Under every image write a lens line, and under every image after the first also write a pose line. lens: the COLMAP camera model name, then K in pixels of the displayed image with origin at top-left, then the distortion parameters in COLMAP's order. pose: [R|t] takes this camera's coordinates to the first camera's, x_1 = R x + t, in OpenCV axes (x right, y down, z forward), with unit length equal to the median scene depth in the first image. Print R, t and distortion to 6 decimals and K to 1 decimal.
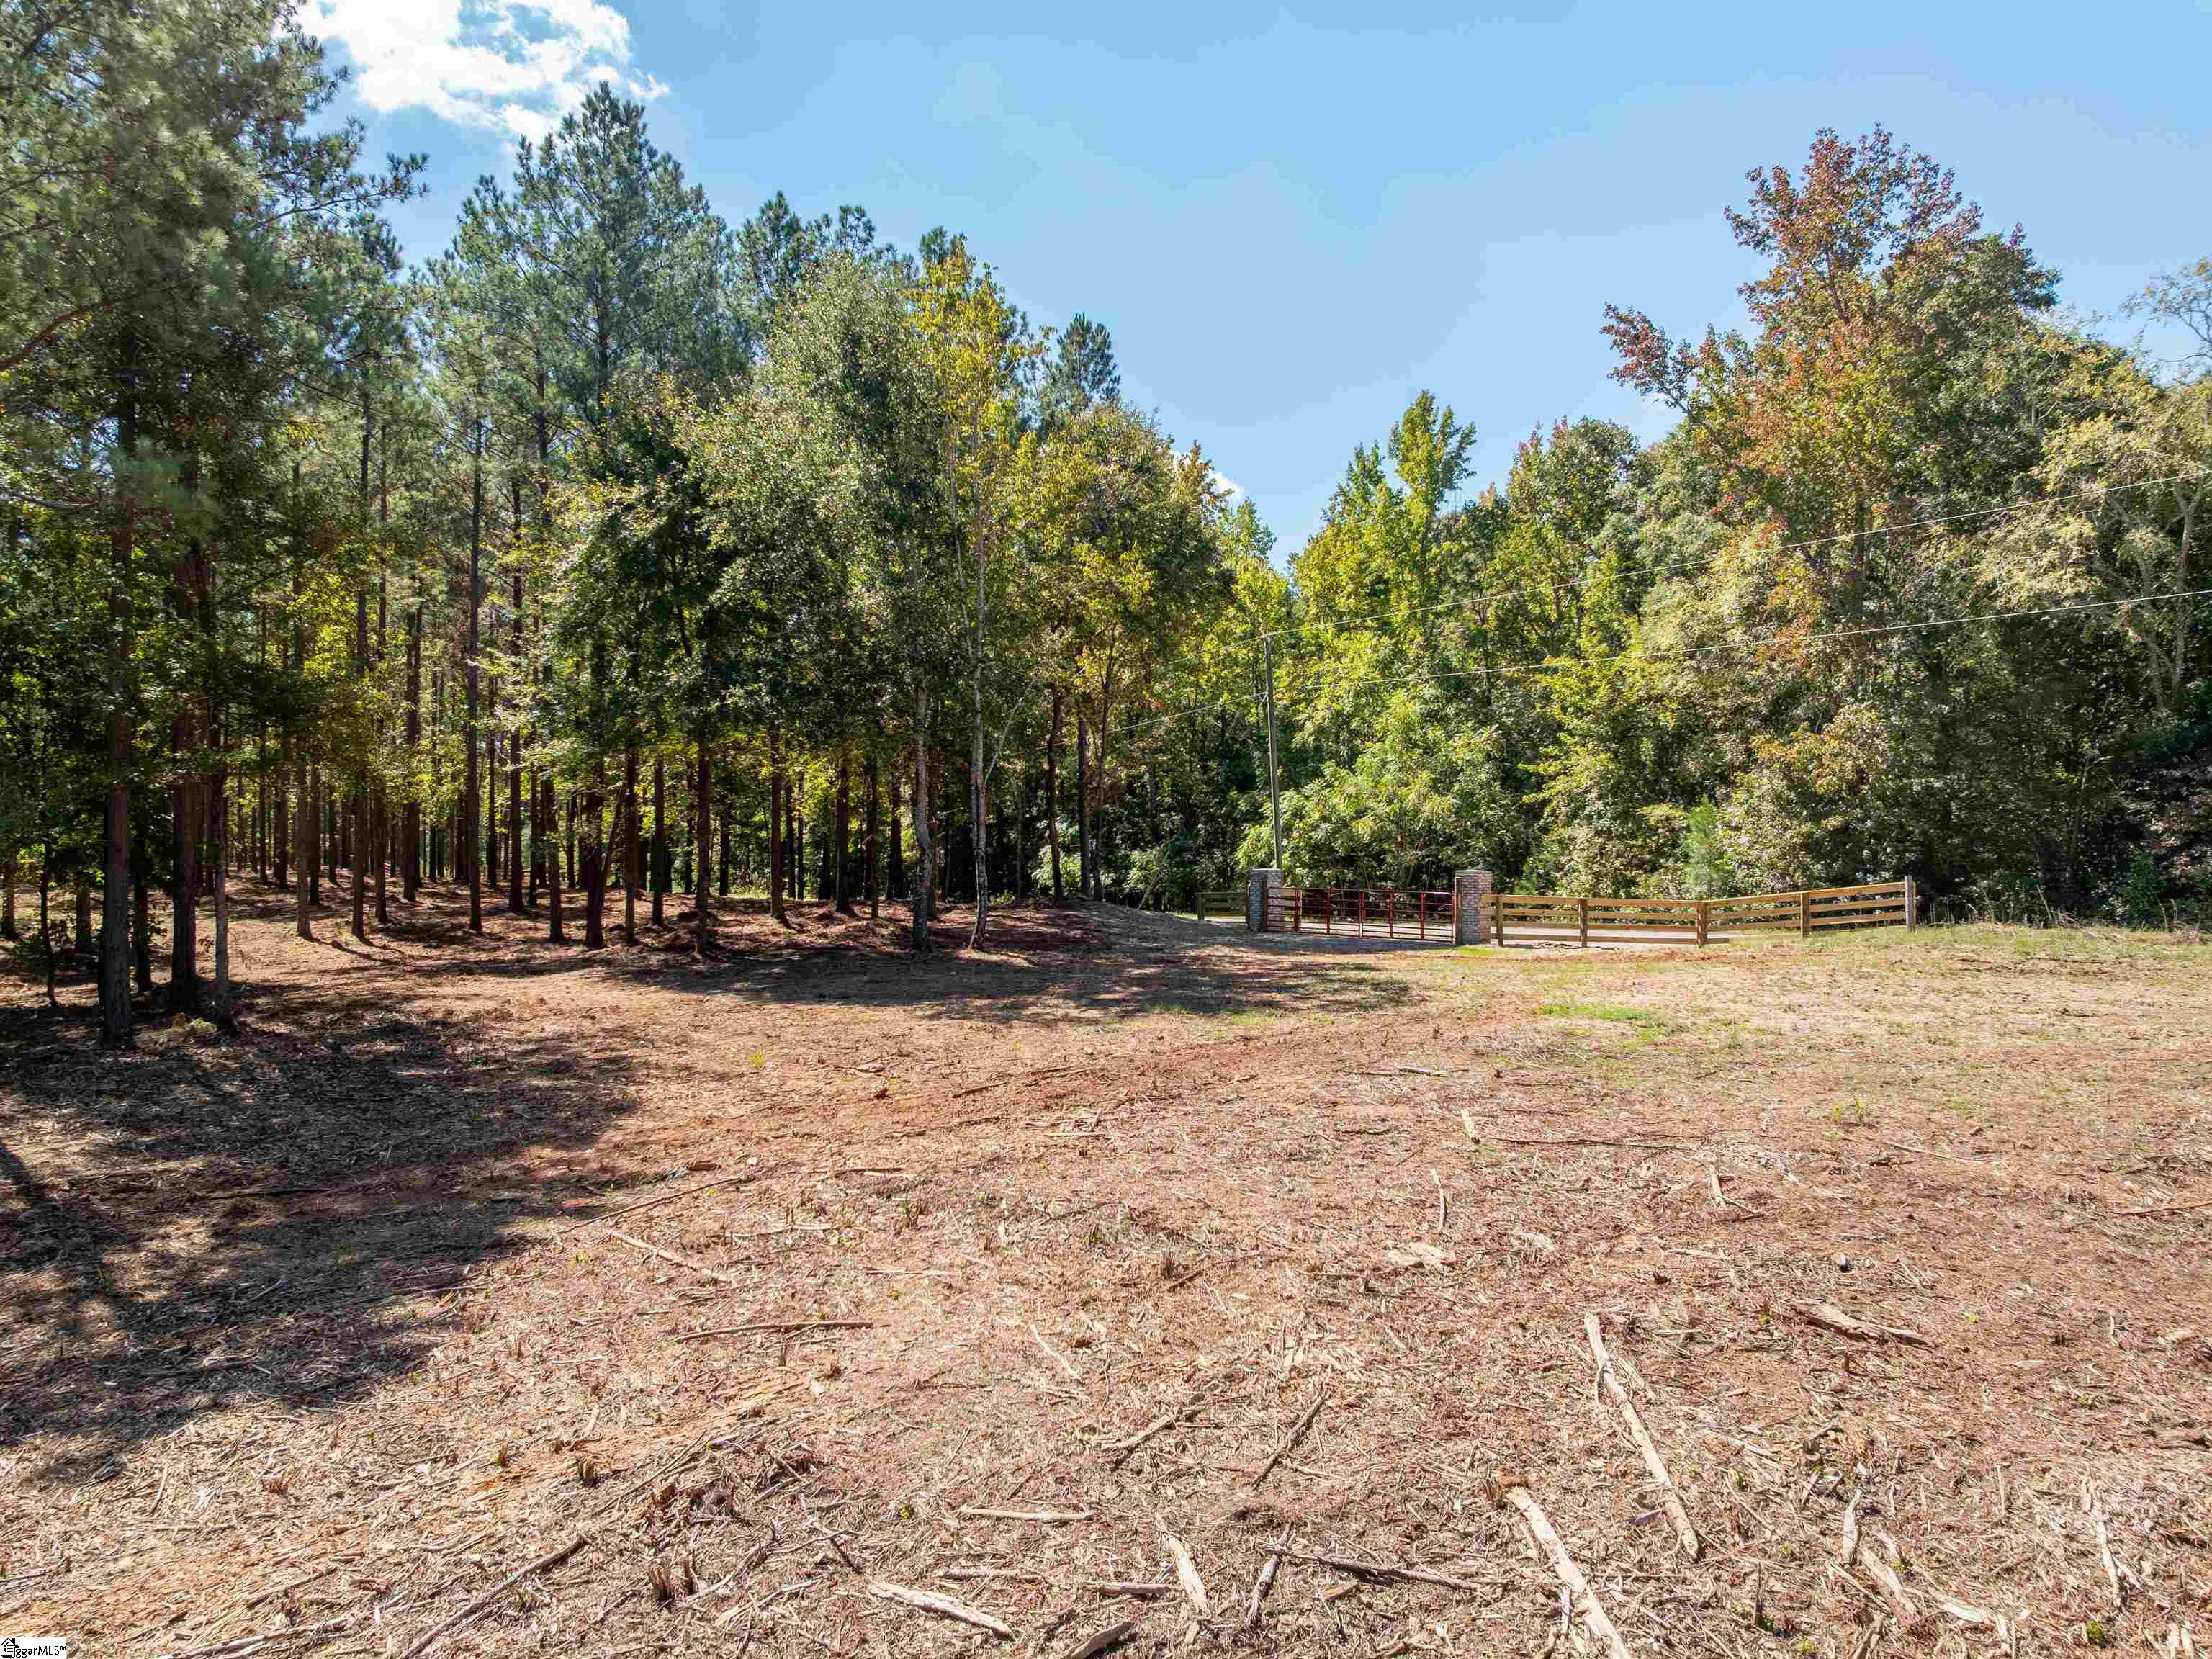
lens RADIAL K [[1537.0, 0, 1106.0], [0, 1537.0, 829.5], [0, 0, 1]] dist [-0.043835, 0.002659]
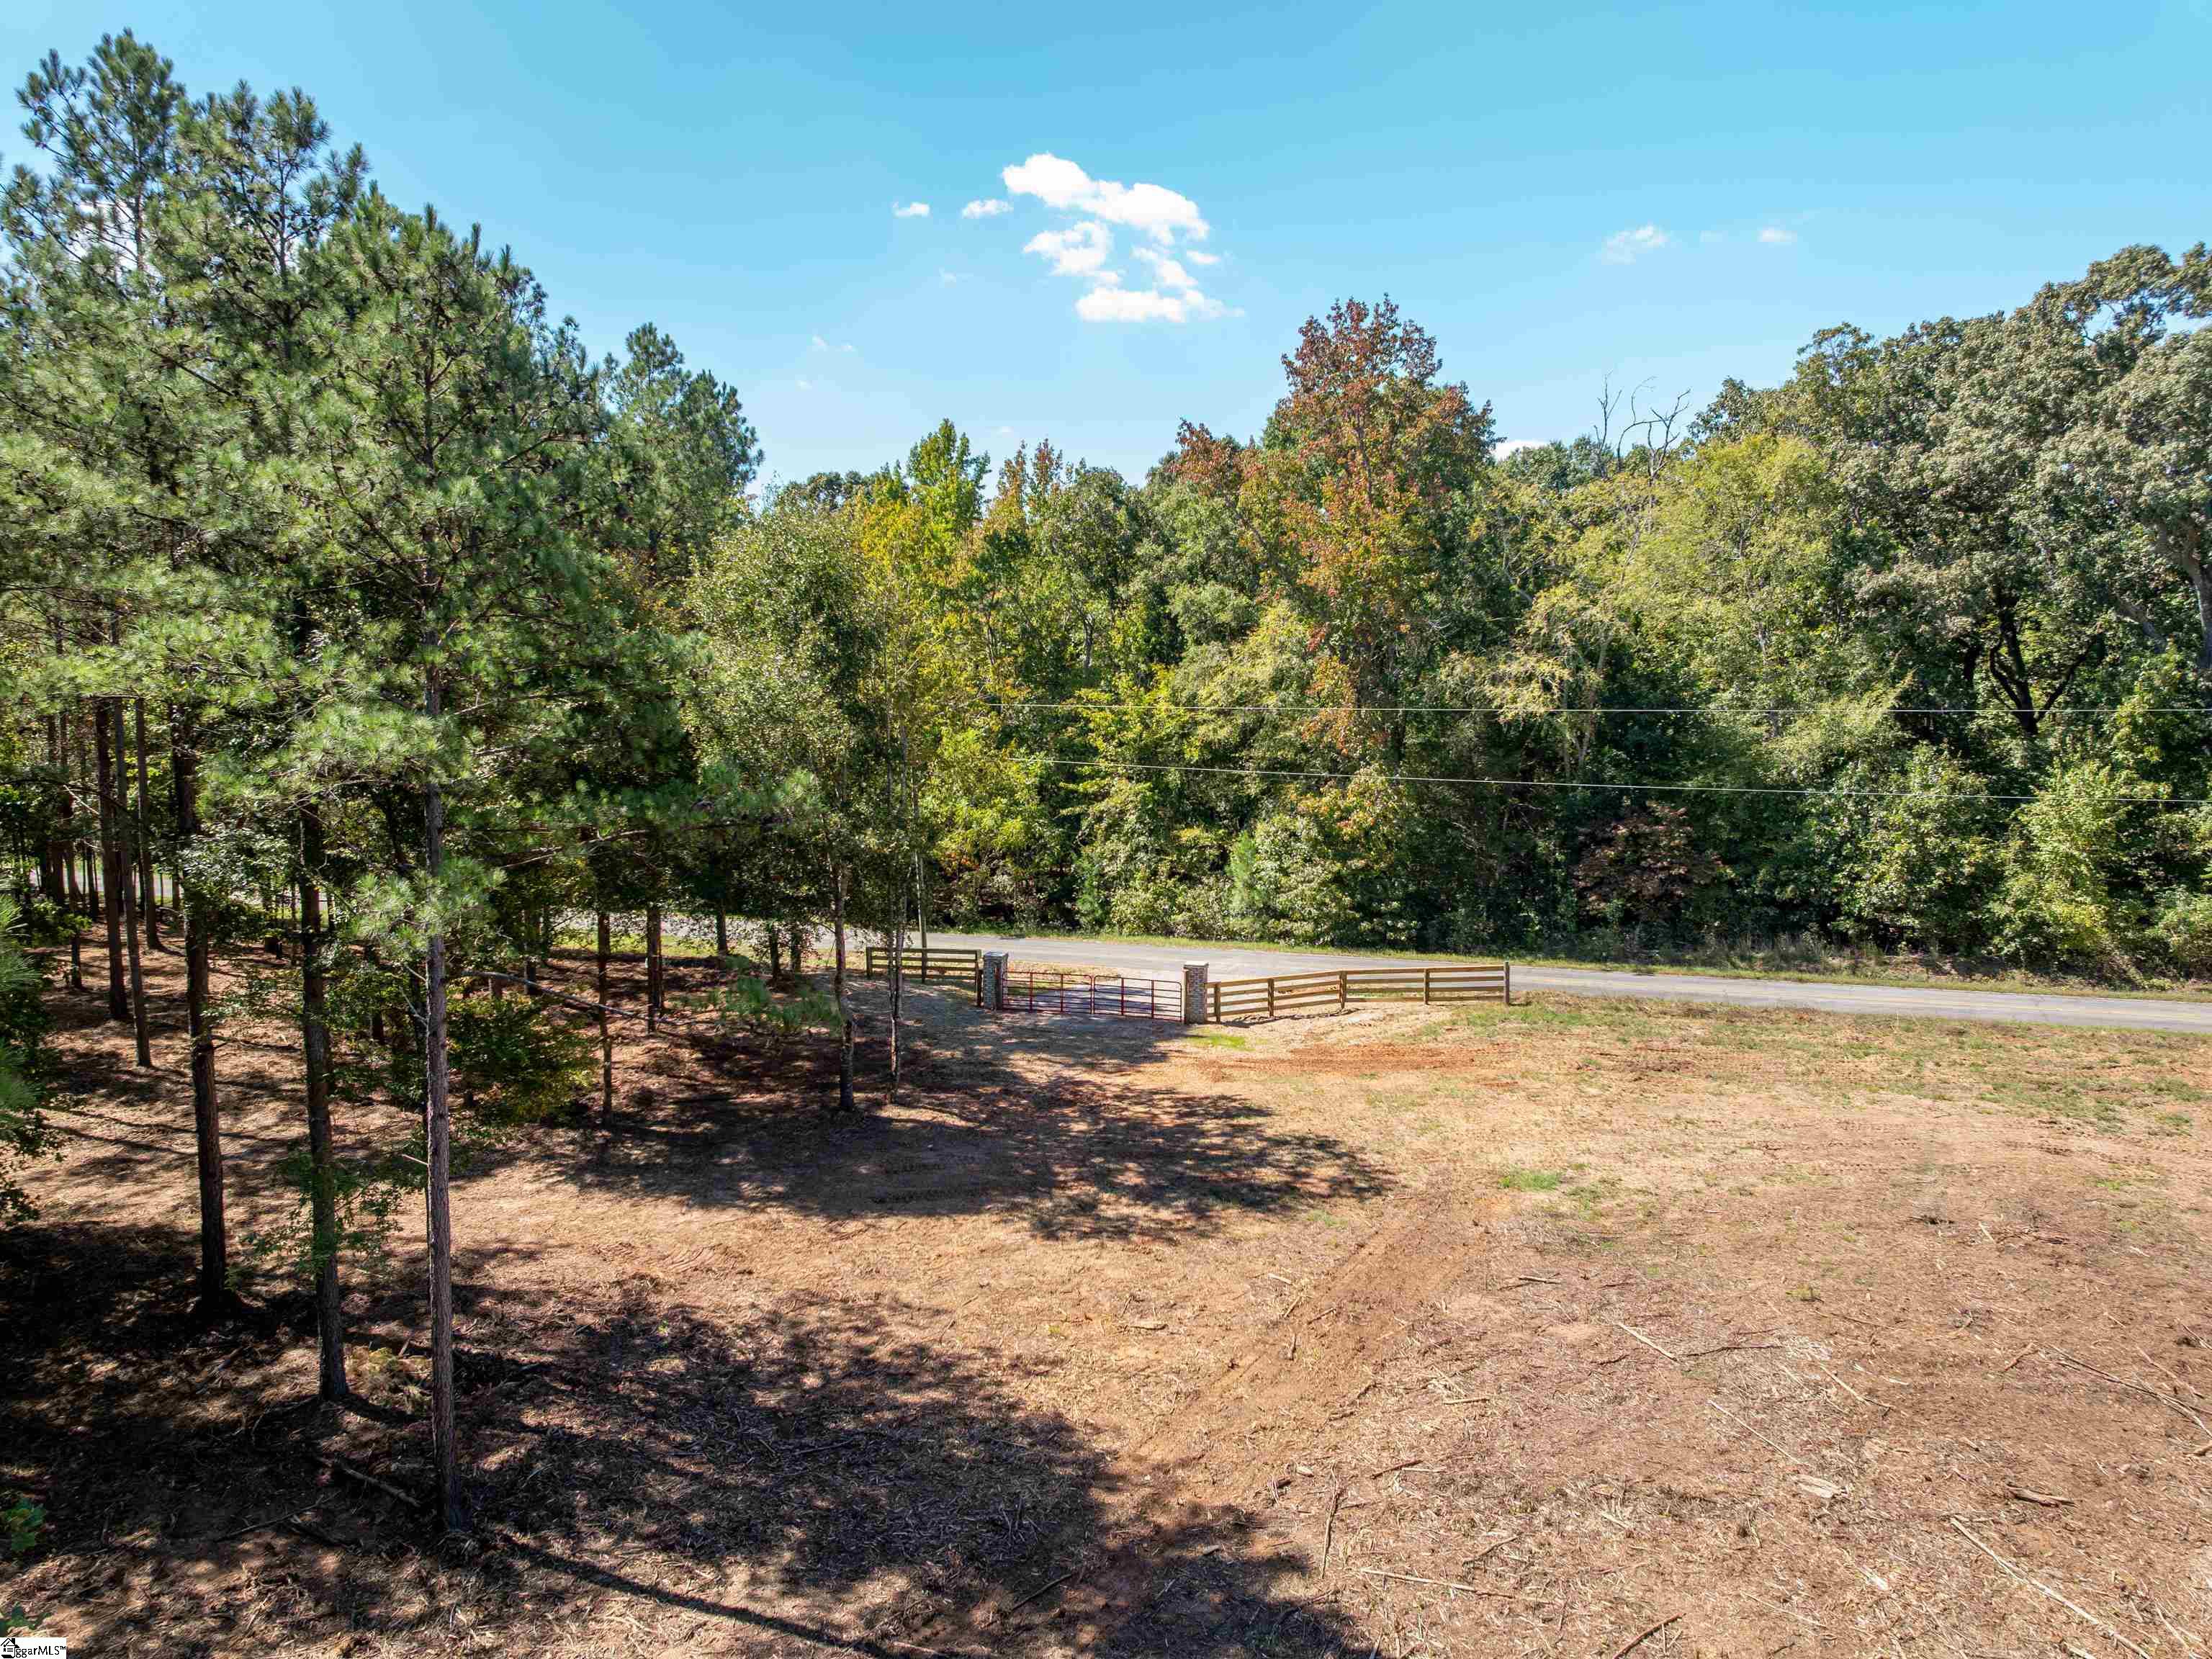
lens RADIAL K [[1537.0, 0, 1106.0], [0, 1537.0, 829.5], [0, 0, 1]] dist [-0.043835, 0.002659]
pose [[0.885757, -0.041862, 0.462257, -0.295119], [-0.002433, 0.995492, 0.094812, -0.148968], [-0.464142, -0.085105, 0.881663, -0.041052]]
